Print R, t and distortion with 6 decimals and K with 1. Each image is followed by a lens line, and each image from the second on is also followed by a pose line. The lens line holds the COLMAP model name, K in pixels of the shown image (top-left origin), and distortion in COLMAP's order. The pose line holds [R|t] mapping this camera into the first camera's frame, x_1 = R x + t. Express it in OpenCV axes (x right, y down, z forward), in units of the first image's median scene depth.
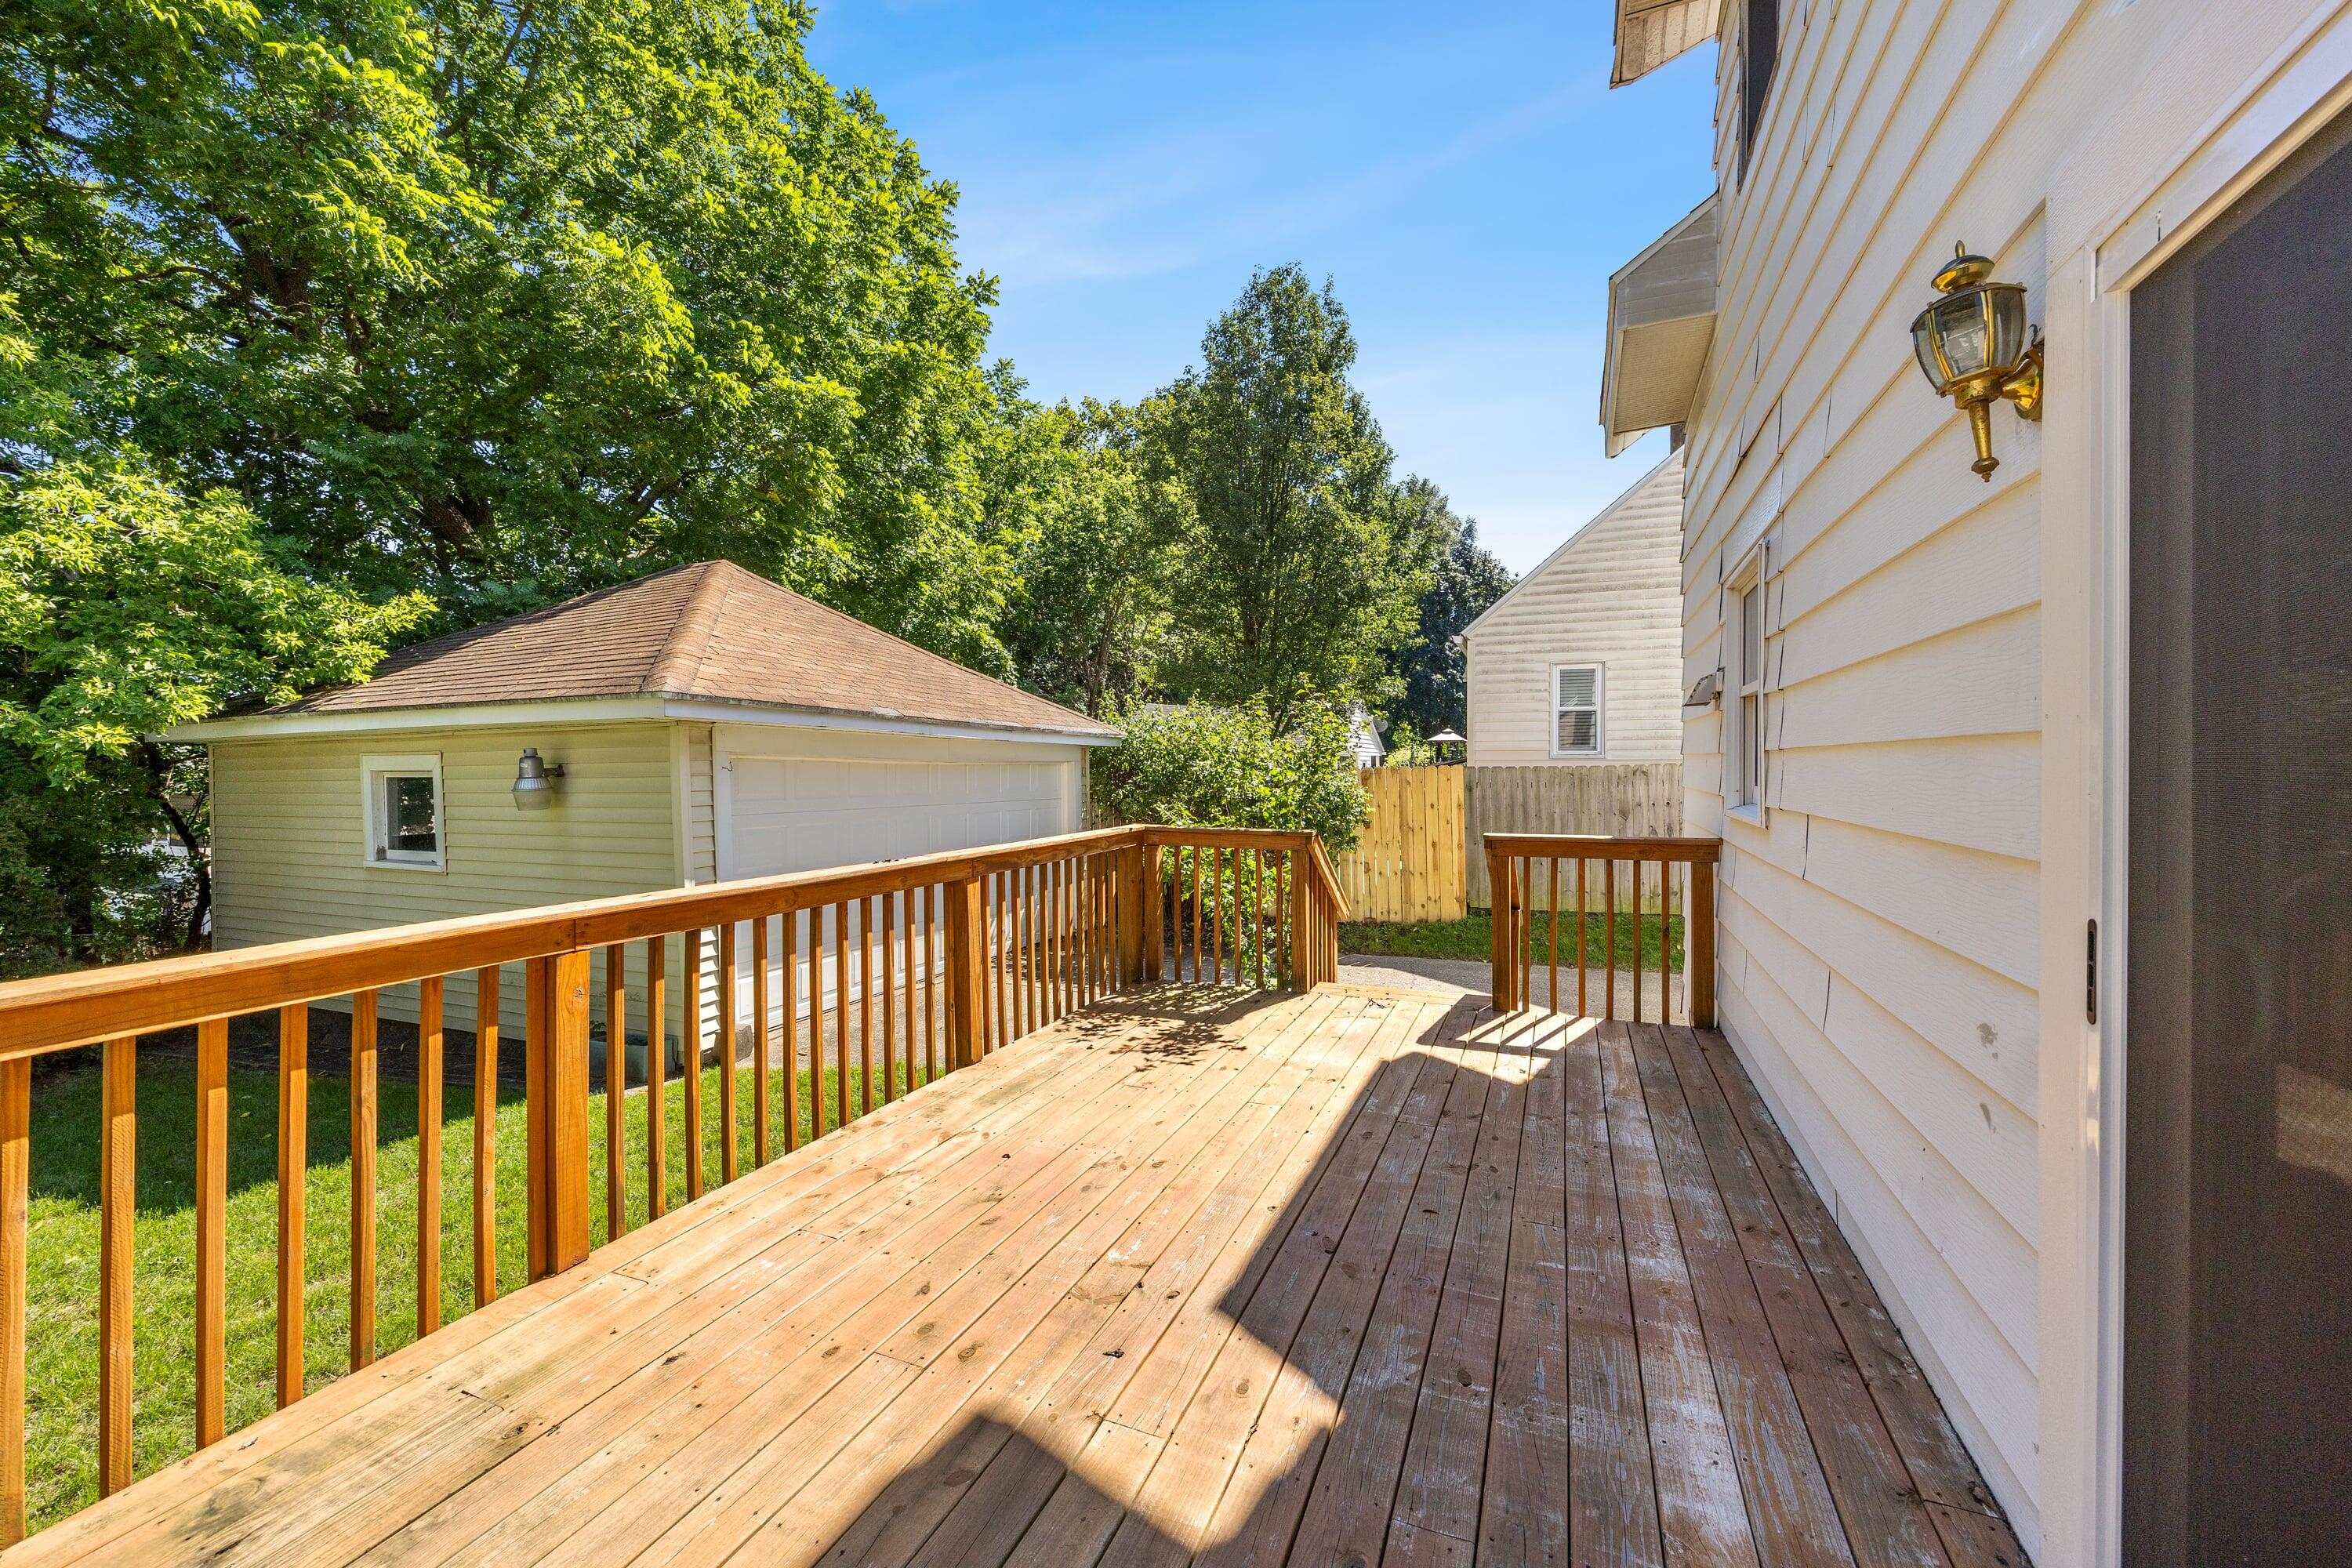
lens RADIAL K [[941.7, 0, 1176.5], [0, 941.7, 771.8], [0, 0, 1]] dist [-0.002301, -0.000331]
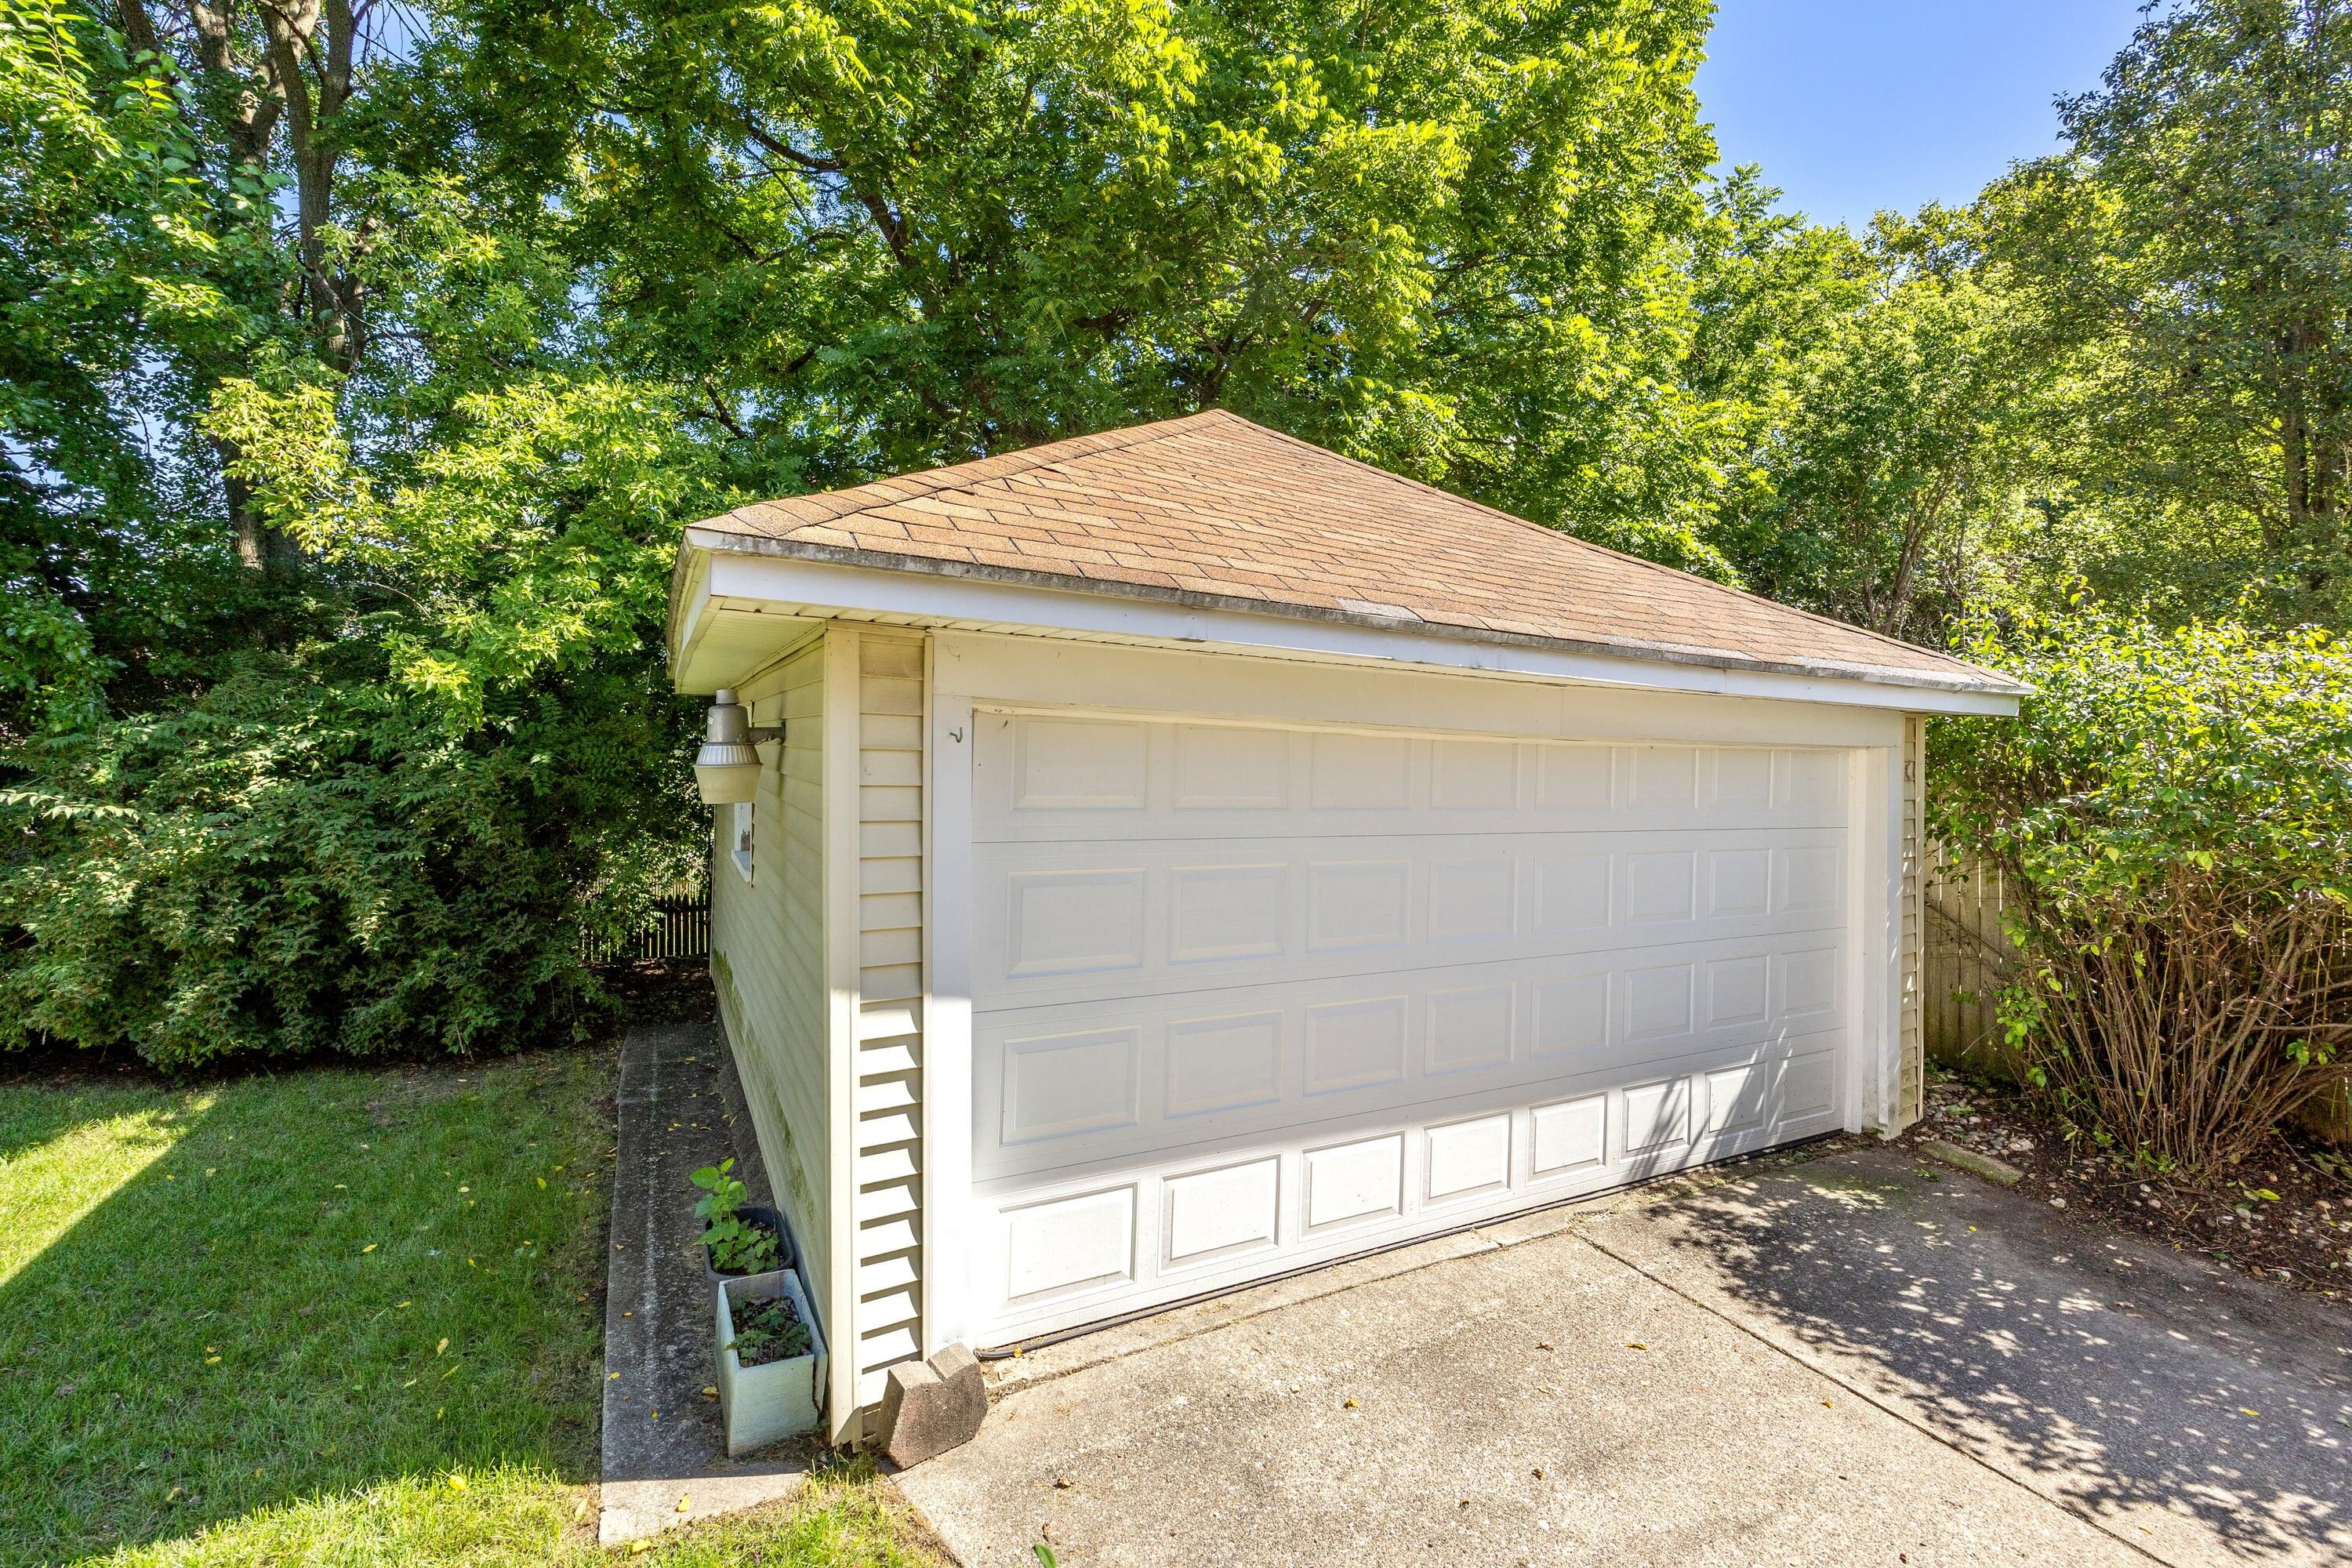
lens RADIAL K [[941.7, 0, 1189.7], [0, 941.7, 731.0], [0, 0, 1]] dist [-0.002301, -0.000331]
pose [[0.762830, 0.023839, -0.646159, -0.064573], [-0.036605, 0.999310, -0.006347, -0.003468], [0.645562, 0.028494, 0.763176, 0.398922]]
